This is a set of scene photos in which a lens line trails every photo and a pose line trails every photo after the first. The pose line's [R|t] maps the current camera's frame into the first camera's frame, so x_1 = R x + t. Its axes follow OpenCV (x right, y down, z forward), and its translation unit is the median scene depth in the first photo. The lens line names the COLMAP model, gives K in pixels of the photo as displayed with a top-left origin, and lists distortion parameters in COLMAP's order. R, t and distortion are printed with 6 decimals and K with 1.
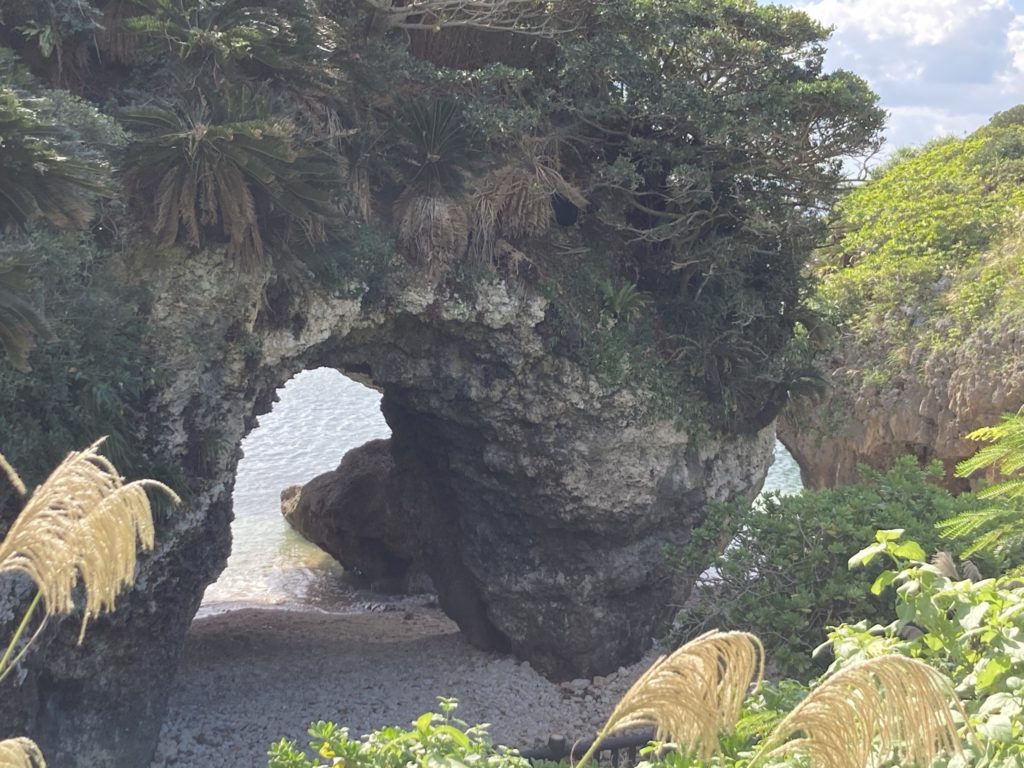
lens RADIAL K [[1608.9, 0, 511.9], [0, 1608.9, 383.7], [0, 0, 1]] dist [0.012338, 0.000000]
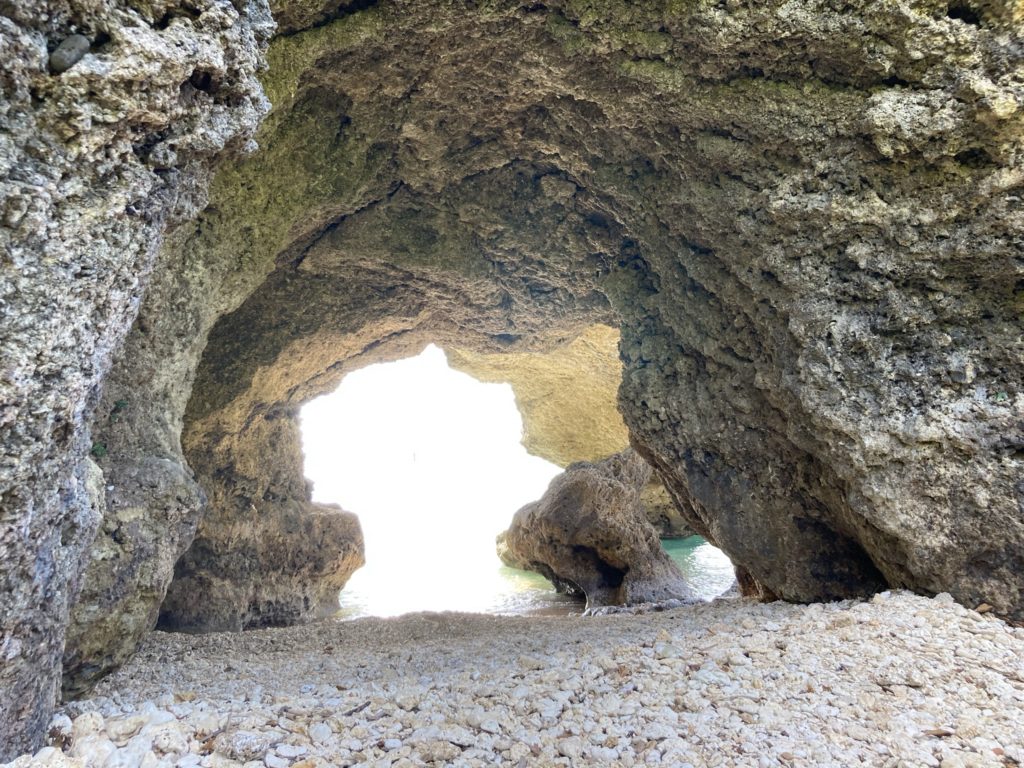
lens RADIAL K [[841.8, 0, 511.4], [0, 841.8, 385.5], [0, 0, 1]] dist [0.030803, -0.015930]
pose [[0.990233, -0.063122, -0.124318, -0.092784], [0.035034, 0.975688, -0.216346, 0.164786], [0.134952, 0.209878, 0.968369, 0.716880]]
